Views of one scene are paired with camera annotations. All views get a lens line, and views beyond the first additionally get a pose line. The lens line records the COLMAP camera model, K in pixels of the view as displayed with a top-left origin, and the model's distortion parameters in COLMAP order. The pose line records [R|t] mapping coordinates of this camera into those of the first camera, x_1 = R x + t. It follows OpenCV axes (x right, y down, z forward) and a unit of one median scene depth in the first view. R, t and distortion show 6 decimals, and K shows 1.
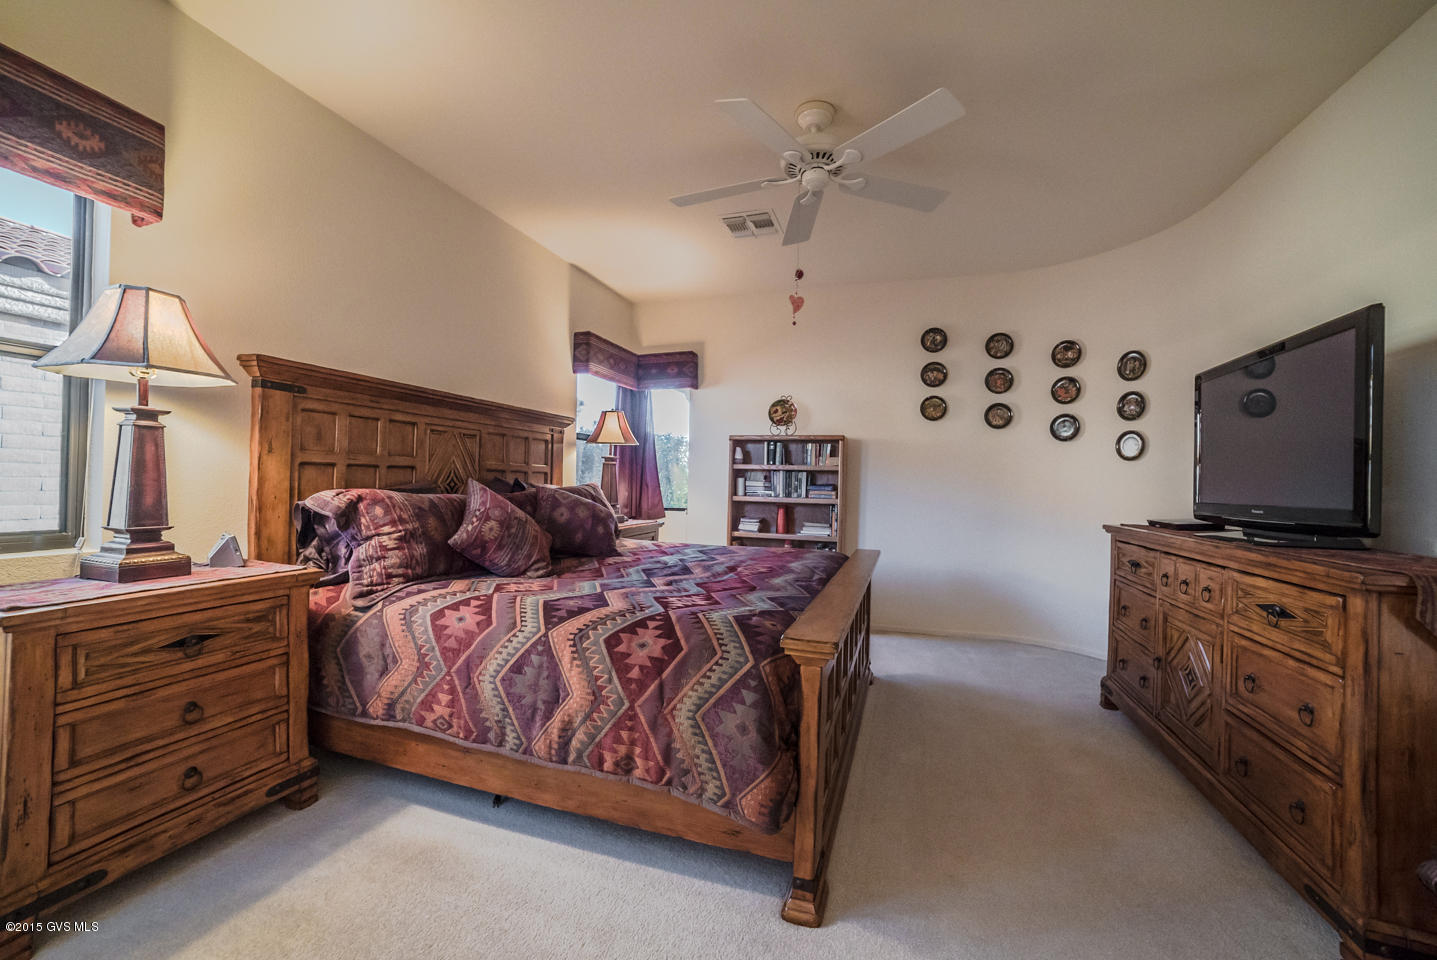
lens RADIAL K [[561.9, 0, 734.4], [0, 561.9, 475.1], [0, 0, 1]] dist [-0.031633, 0.006127]
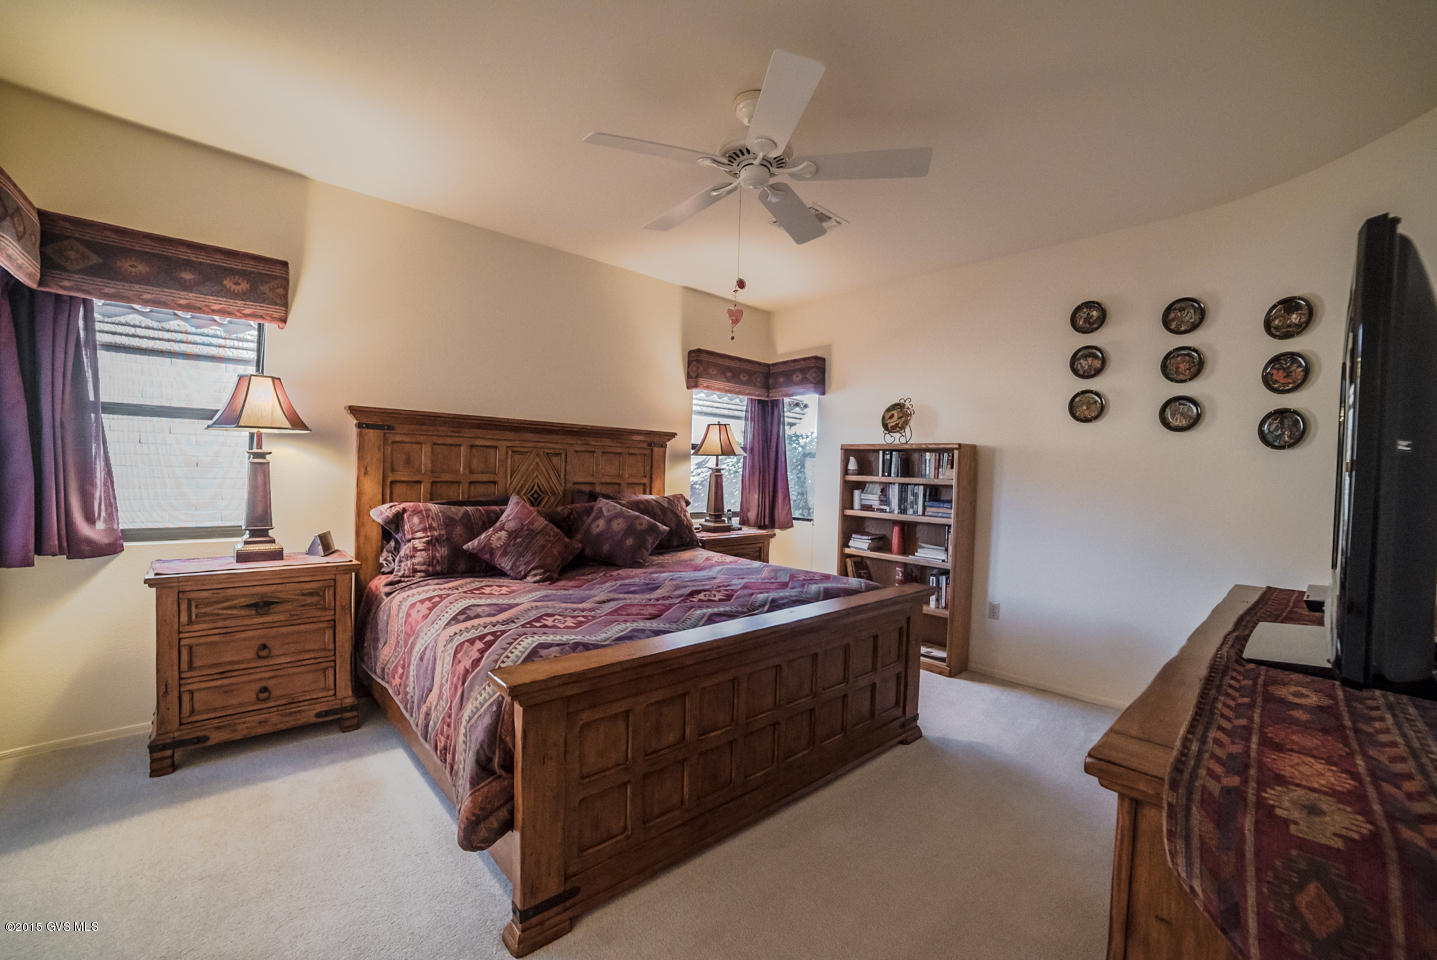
lens RADIAL K [[561.9, 0, 683.7], [0, 561.9, 475.5], [0, 0, 1]] dist [-0.031633, 0.006127]
pose [[0.871902, 0.009126, -0.489595, 0.474468], [-0.008911, 0.999956, 0.002770, -0.042979], [0.489599, 0.001947, 0.871945, 0.136058]]
